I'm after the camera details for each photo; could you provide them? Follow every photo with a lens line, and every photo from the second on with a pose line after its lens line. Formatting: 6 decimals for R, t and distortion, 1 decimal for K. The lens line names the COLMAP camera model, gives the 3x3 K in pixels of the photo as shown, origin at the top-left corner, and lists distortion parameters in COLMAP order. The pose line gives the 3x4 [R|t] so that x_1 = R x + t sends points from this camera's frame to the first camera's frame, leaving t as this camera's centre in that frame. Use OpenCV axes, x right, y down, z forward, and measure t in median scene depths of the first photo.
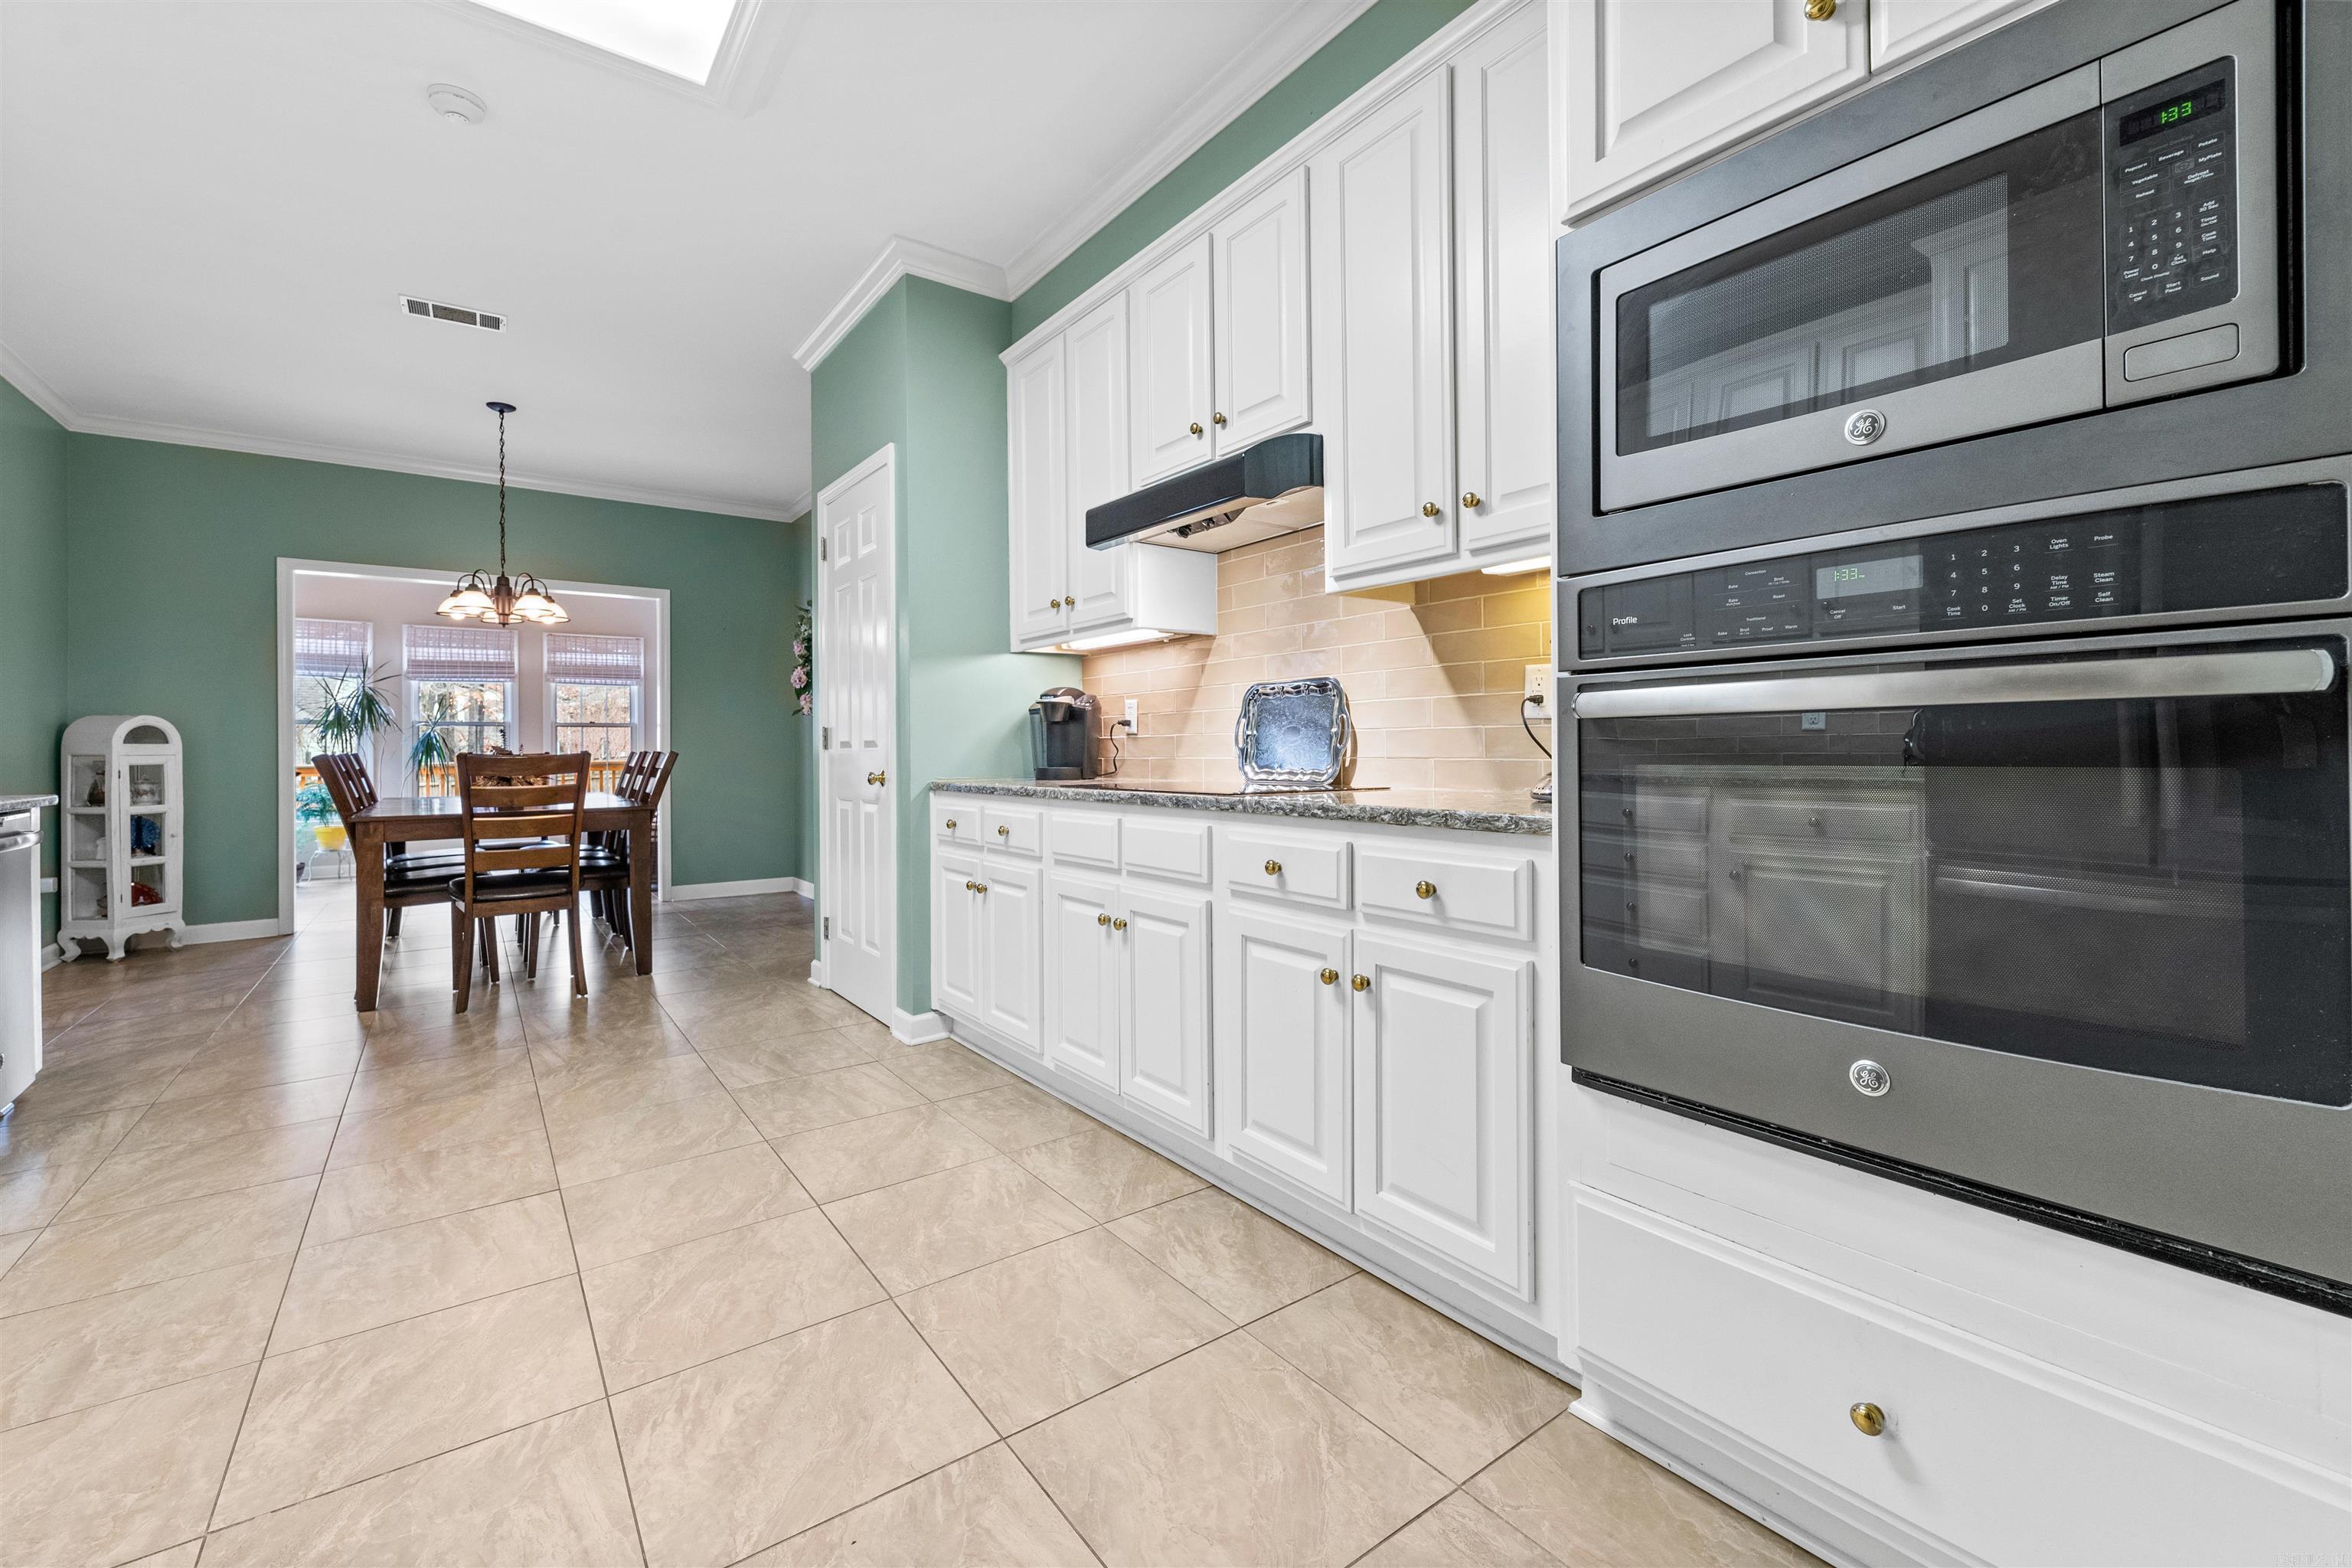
lens RADIAL K [[970.6, 0, 1169.7], [0, 970.6, 749.3], [0, 0, 1]] dist [0.015983, -0.006930]
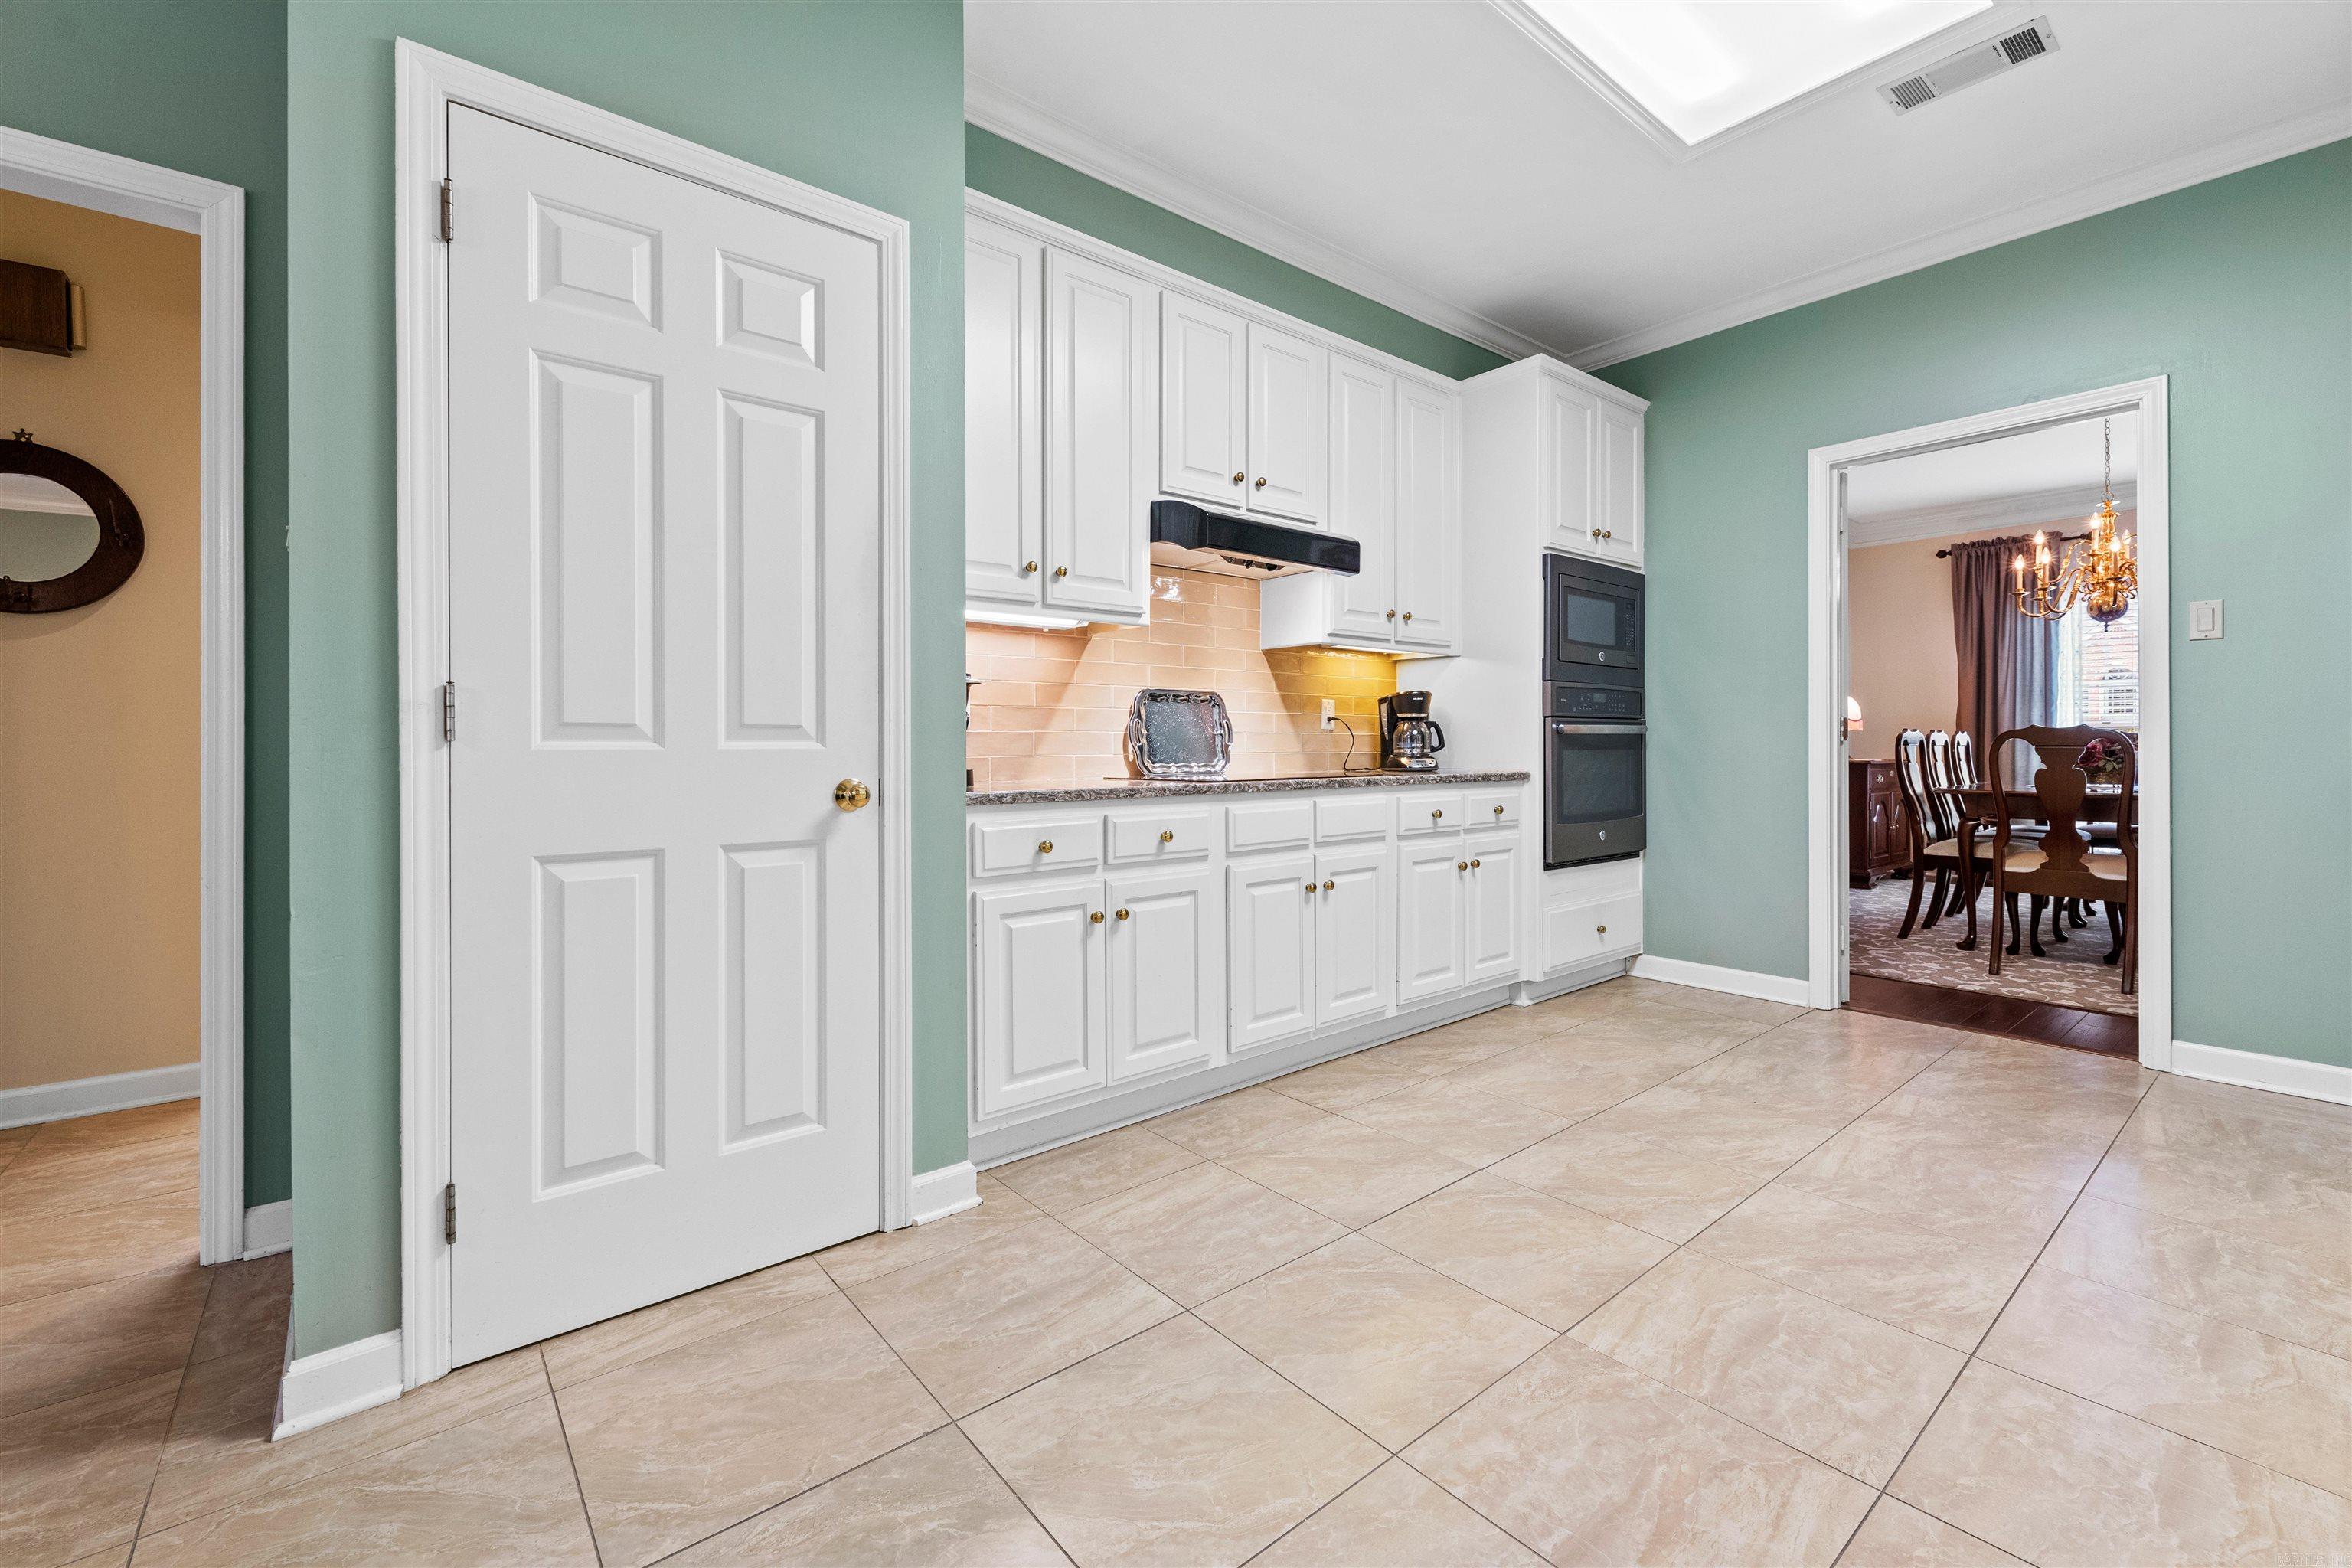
lens RADIAL K [[970.6, 0, 1169.7], [0, 970.6, 749.3], [0, 0, 1]] dist [0.015983, -0.006930]
pose [[-0.052643, 0.008076, 0.998581, -1.057012], [0.007297, 0.999944, -0.007702, 0.012516], [-0.998587, 0.006882, -0.052699, 1.046703]]
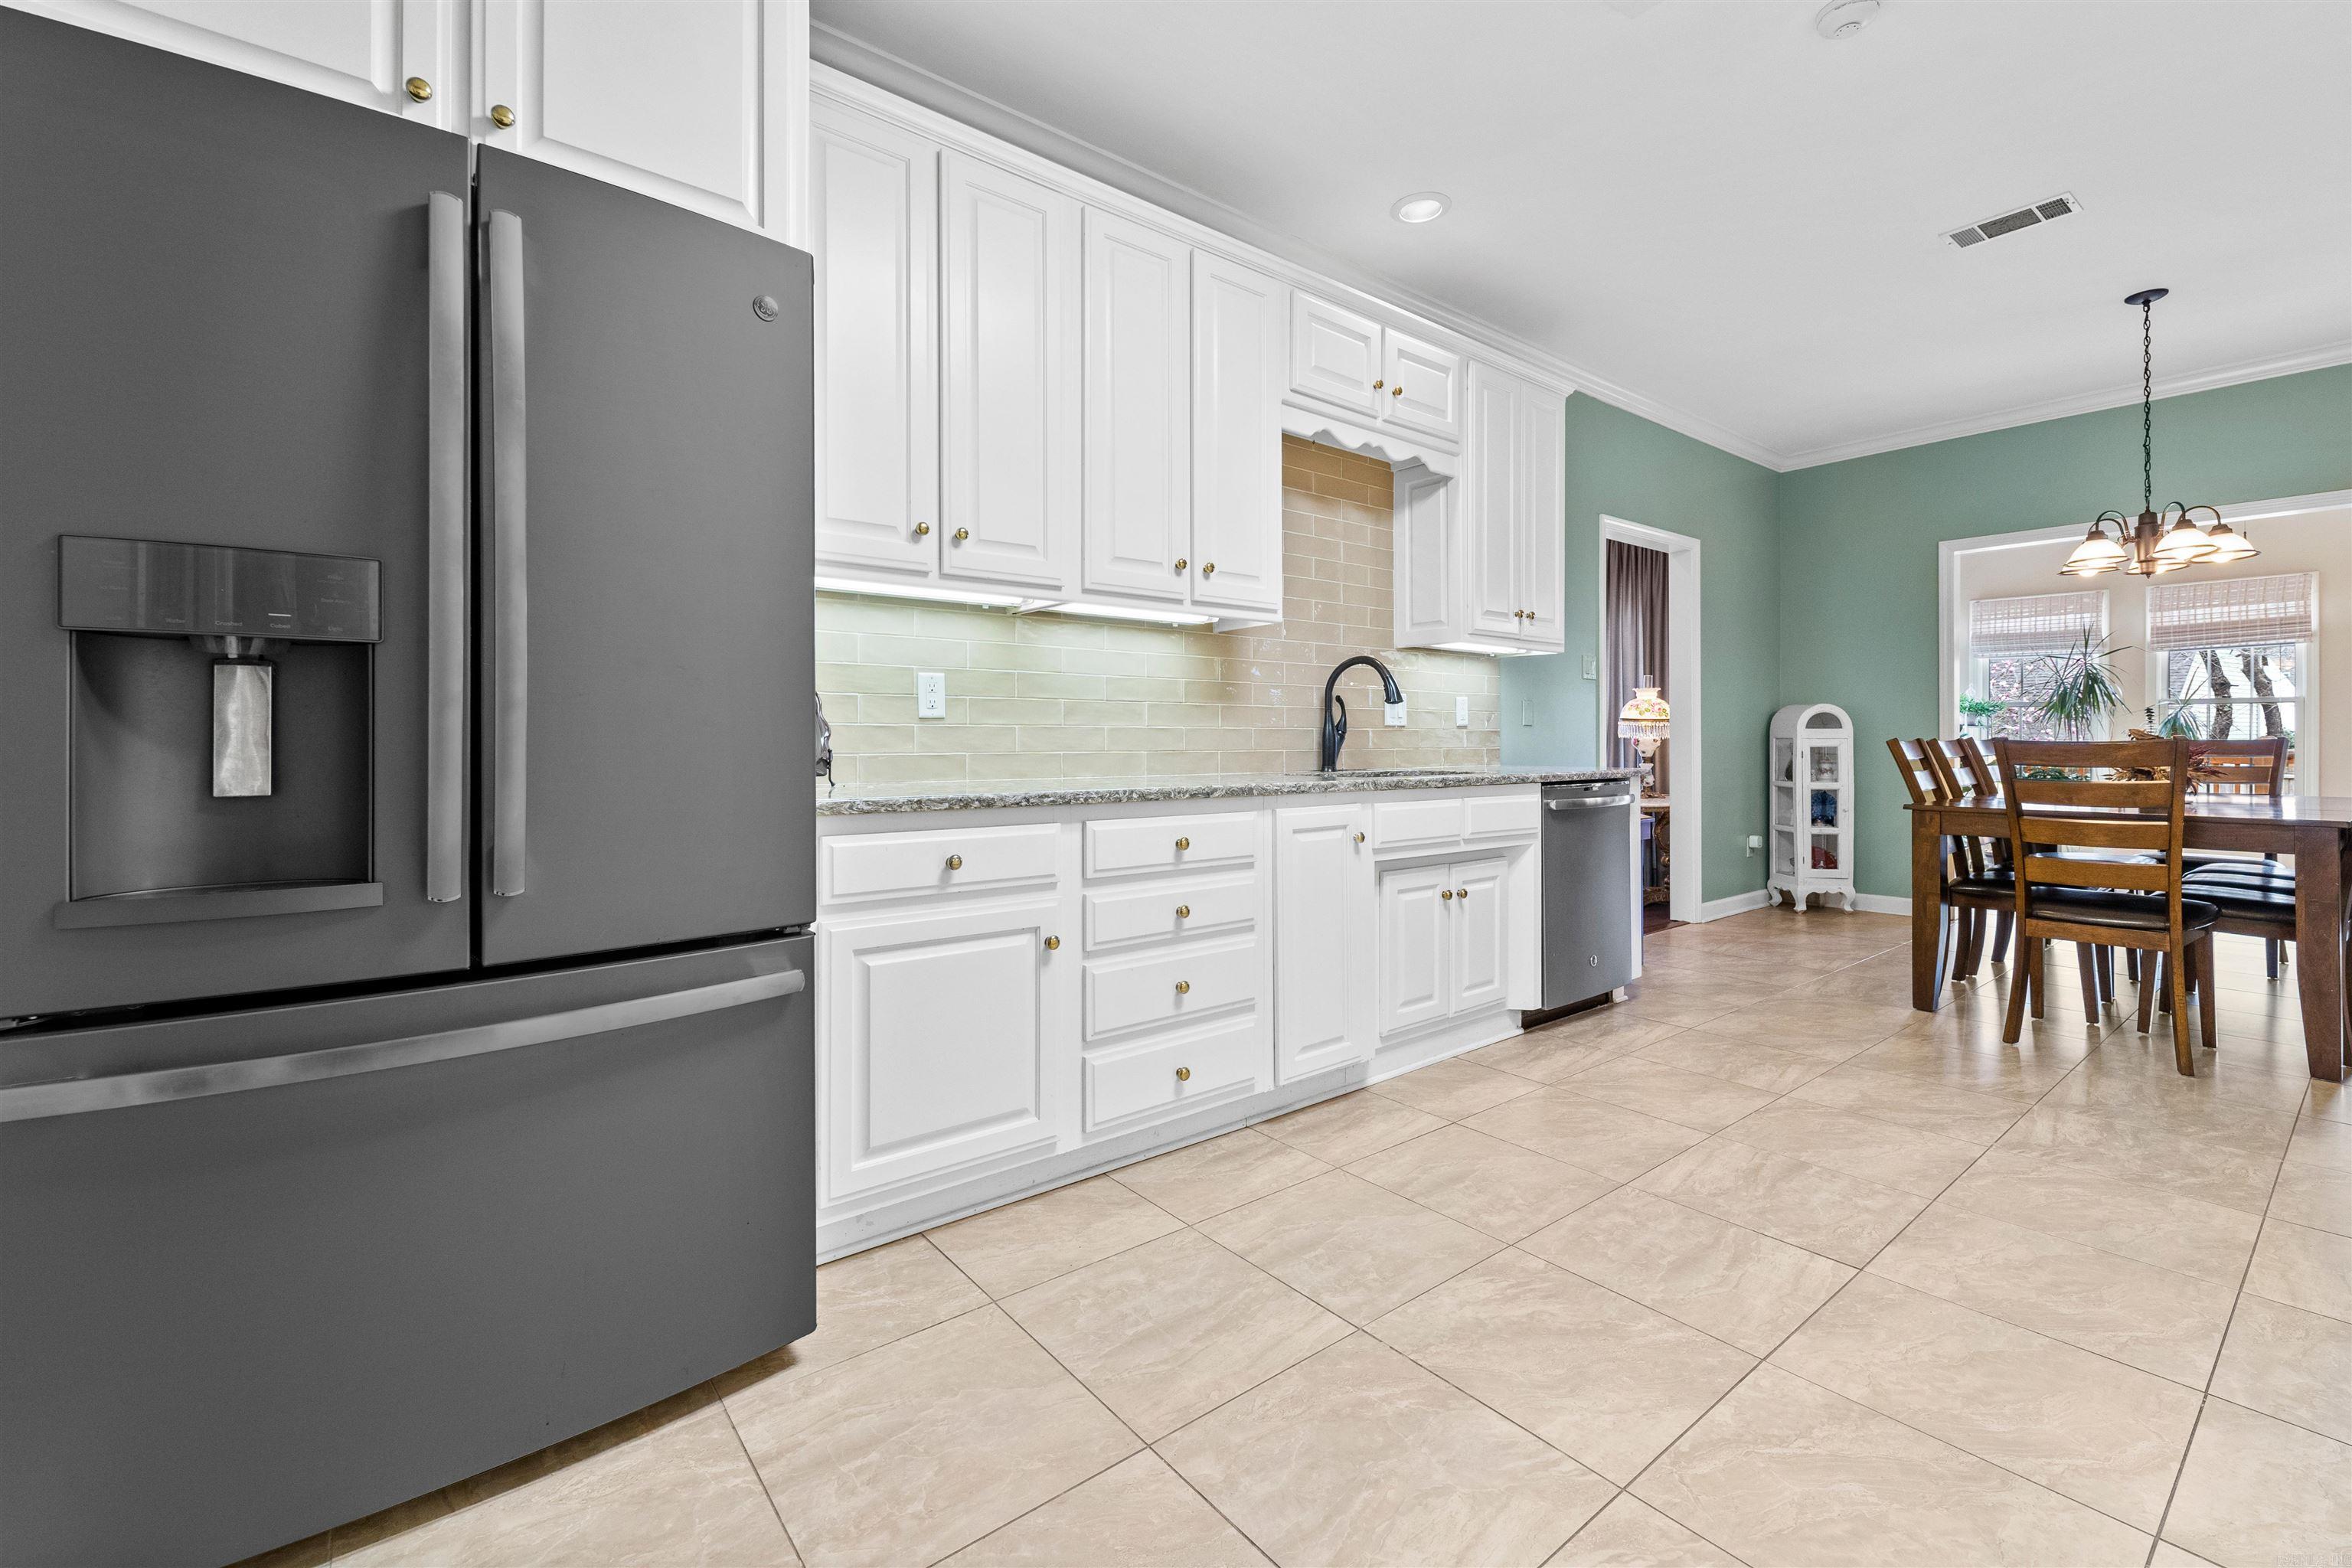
lens RADIAL K [[980.5, 0, 1143.9], [0, 980.5, 741.6], [0, 0, 1]] dist [0.000704, -0.002332]
pose [[0.022204, 0.009314, -0.999710, 0.142003], [-0.000941, 0.999956, 0.009295, -0.000239], [0.999753, 0.000734, 0.022211, 0.298741]]
